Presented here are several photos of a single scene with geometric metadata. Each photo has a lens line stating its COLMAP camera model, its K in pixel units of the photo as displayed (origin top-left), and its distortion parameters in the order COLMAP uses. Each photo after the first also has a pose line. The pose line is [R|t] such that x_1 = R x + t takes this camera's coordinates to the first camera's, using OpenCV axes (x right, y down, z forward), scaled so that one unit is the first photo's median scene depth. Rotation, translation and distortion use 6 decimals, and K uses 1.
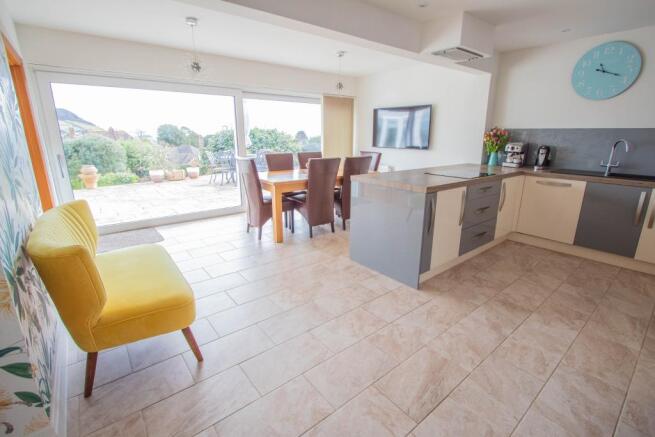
lens RADIAL K [[304.5, 0, 323.5], [0, 304.5, 208.2], [0, 0, 1]] dist [-0.004292, -0.000460]
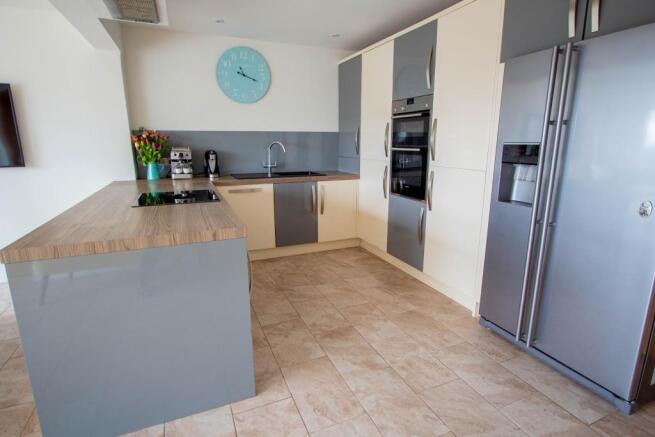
lens RADIAL K [[345.2, 0, 328.9], [0, 345.2, 209.1], [0, 0, 1]] dist [-0.003432, -0.000256]
pose [[0.252150, -0.197643, 0.947290, -0.121086], [0.231696, 0.962777, 0.139201, -0.078896], [-0.939541, 0.184384, 0.288557, 0.328001]]
